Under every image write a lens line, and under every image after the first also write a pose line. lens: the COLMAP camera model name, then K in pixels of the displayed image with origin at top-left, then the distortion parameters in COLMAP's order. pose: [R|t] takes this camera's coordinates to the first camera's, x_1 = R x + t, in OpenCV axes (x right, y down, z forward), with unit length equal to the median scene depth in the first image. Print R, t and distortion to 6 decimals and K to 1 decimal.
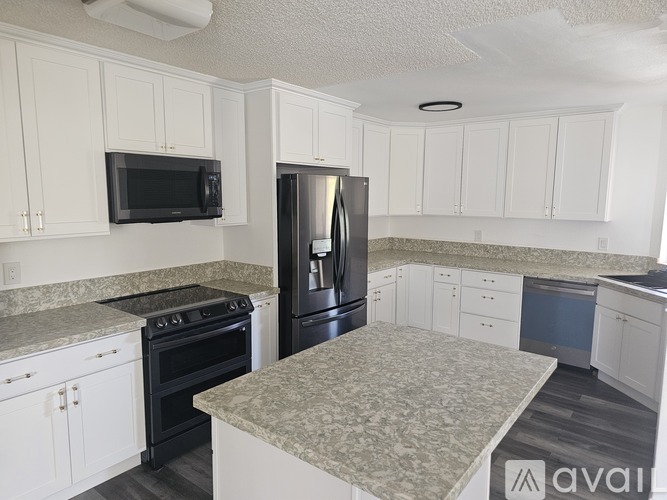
lens RADIAL K [[449.2, 0, 326.2], [0, 449.2, 250.3], [0, 0, 1]] dist [0.046894, -0.028214]
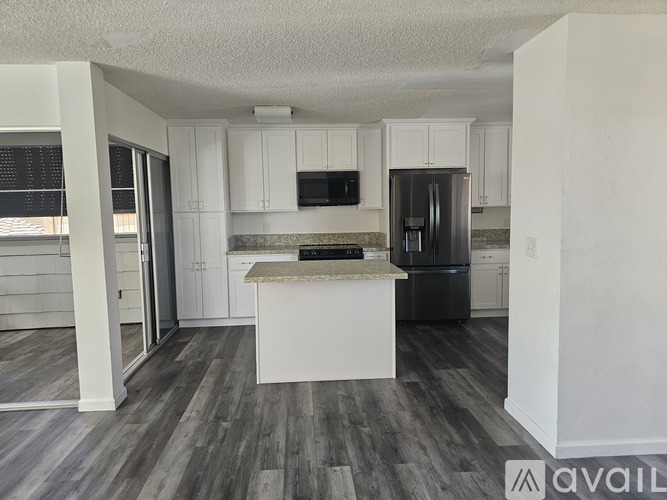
lens RADIAL K [[449.2, 0, 328.1], [0, 449.2, 245.3], [0, 0, 1]] dist [0.046894, -0.028214]
pose [[0.670641, 0.049890, -0.740103, 0.979005], [-0.071798, 0.997417, 0.002176, 0.092038], [0.738300, 0.051678, 0.672490, -0.238716]]
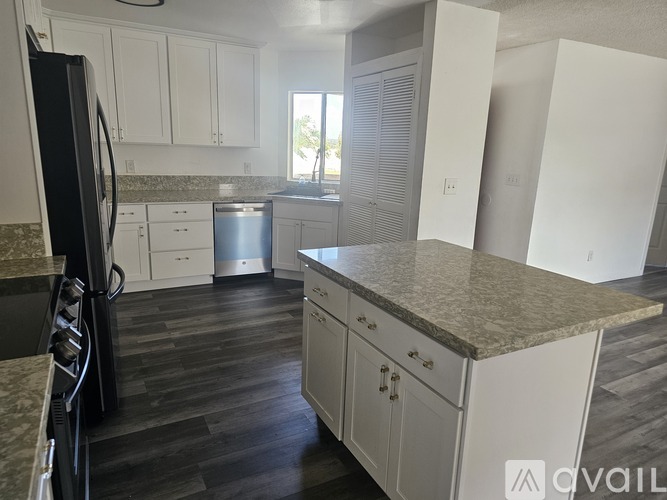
lens RADIAL K [[449.2, 0, 330.6], [0, 449.2, 252.3], [0, 0, 1]] dist [0.046894, -0.028214]
pose [[0.400098, -0.207039, 0.892780, -0.526922], [0.084438, 0.978333, 0.189038, -0.004292], [-0.912574, -0.000249, 0.408911, 0.455168]]
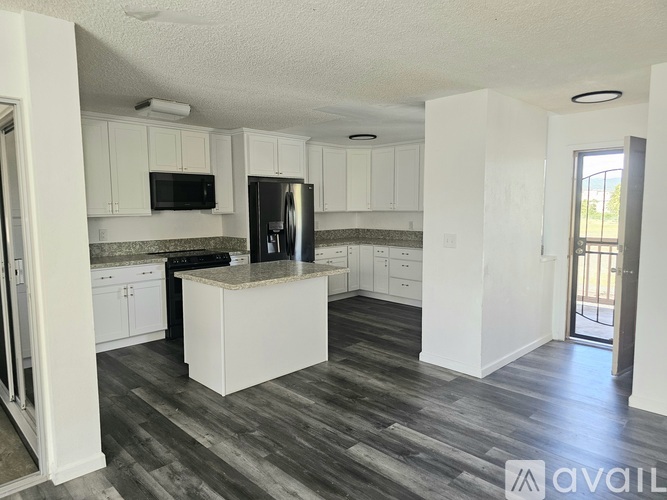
lens RADIAL K [[449.2, 0, 327.6], [0, 449.2, 248.4], [0, 0, 1]] dist [0.046894, -0.028214]
pose [[0.991412, 0.001315, -0.130769, 0.421550], [-0.005177, 0.999560, -0.029196, 0.130071], [0.130673, 0.029622, 0.990983, -0.649292]]
